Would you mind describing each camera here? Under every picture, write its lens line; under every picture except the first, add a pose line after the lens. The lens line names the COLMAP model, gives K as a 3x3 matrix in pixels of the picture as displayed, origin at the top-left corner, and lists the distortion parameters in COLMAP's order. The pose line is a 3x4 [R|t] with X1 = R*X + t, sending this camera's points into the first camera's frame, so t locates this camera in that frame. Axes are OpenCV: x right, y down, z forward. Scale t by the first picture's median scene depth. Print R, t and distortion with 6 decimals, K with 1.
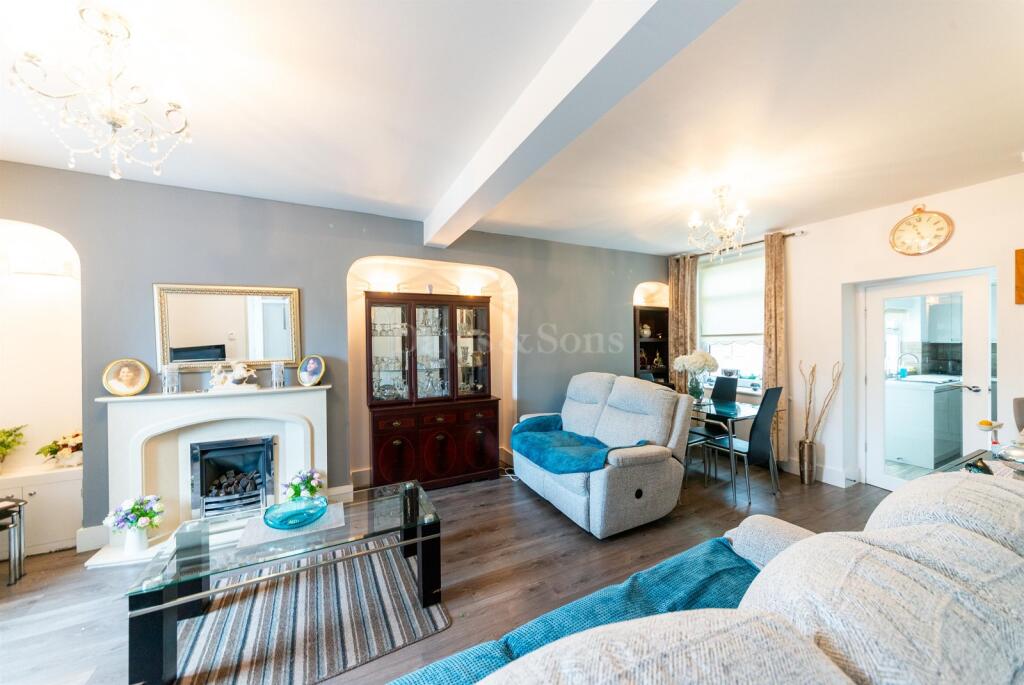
lens RADIAL K [[357.4, 0, 515.4], [0, 357.4, 343.5], [0, 0, 1]] dist [-0.000503, 0.000359]
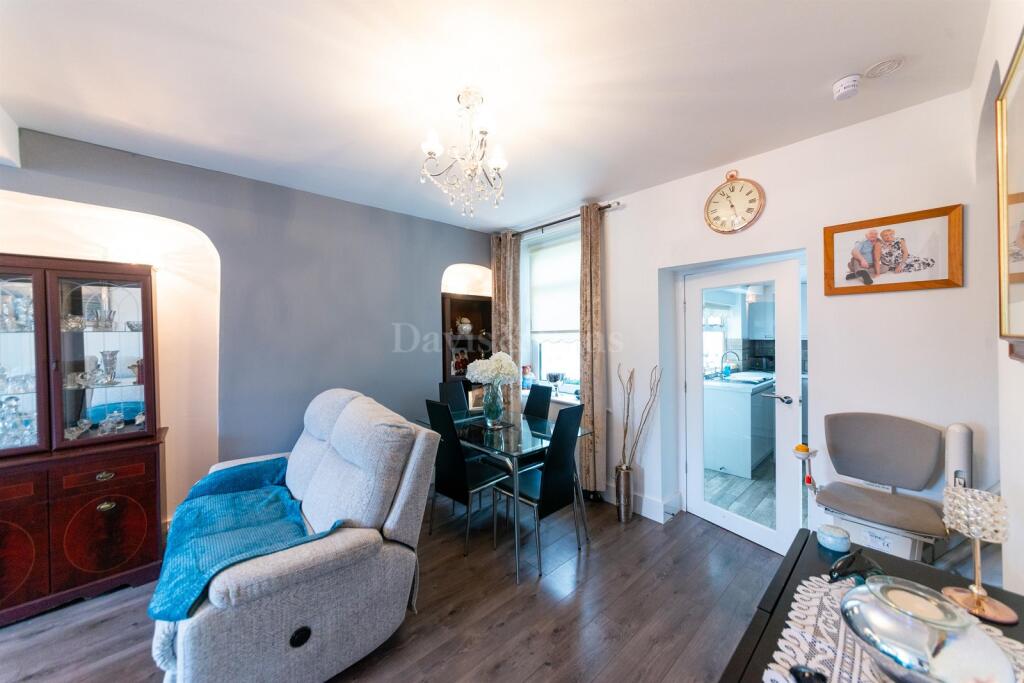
lens RADIAL K [[357.3, 0, 513.5], [0, 357.3, 334.9], [0, 0, 1]] dist [-0.000896, 0.000137]
pose [[0.964054, 0.000928, 0.265703, 0.355650], [0.001391, 0.999963, -0.008539, -0.011538], [-0.265701, 0.008602, 0.964017, 0.289211]]
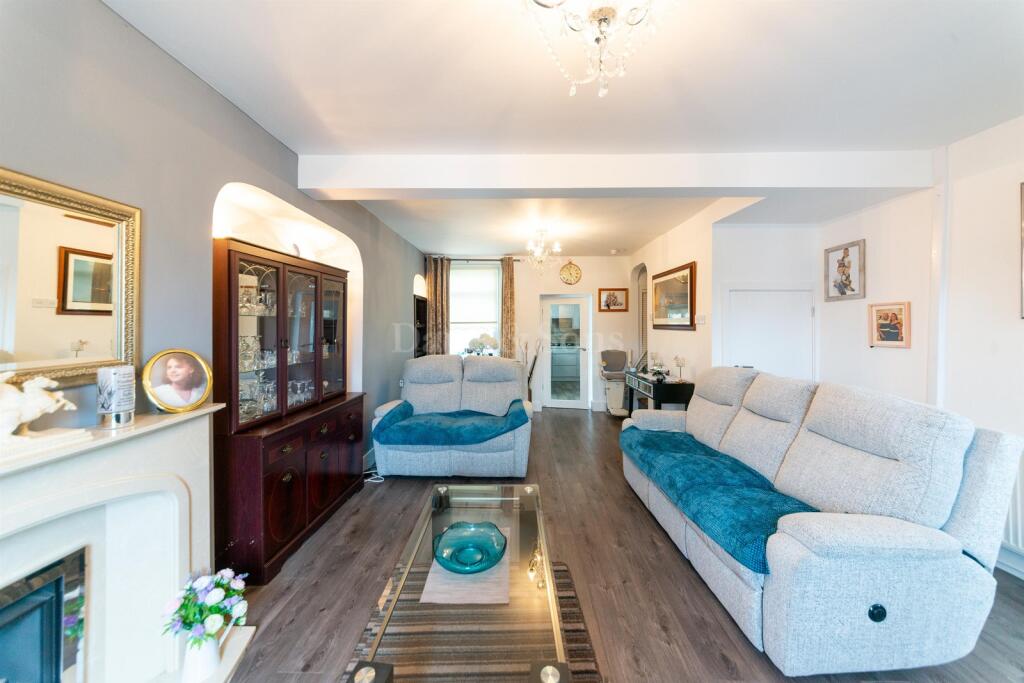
lens RADIAL K [[361.5, 0, 515.6], [0, 361.5, 324.5], [0, 0, 1]] dist [-0.000227, 0.000057]
pose [[0.454627, 0.011168, 0.890612, -0.654285], [0.005060, 0.999873, -0.015121, 0.005118], [-0.890668, 0.011381, 0.454512, 0.282351]]
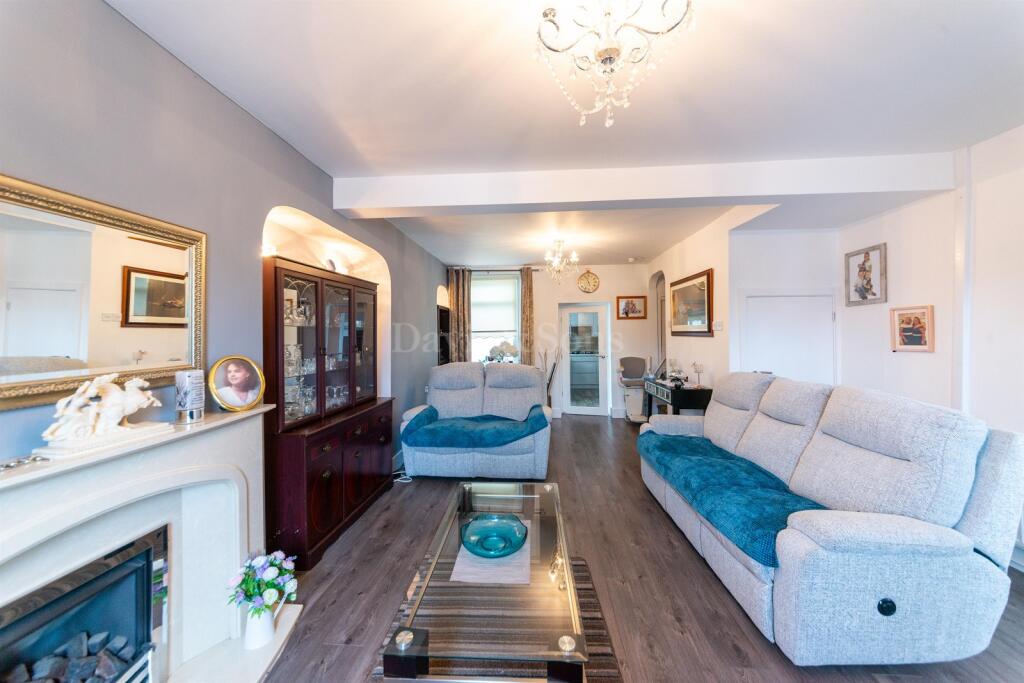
lens RADIAL K [[357.3, 0, 513.5], [0, 357.3, 334.9], [0, 0, 1]] dist [-0.000896, 0.000137]
pose [[0.508135, 0.002980, 0.861272, -0.677456], [0.012868, 0.999856, -0.011051, 0.007576], [-0.861181, 0.016698, 0.508023, 0.268816]]
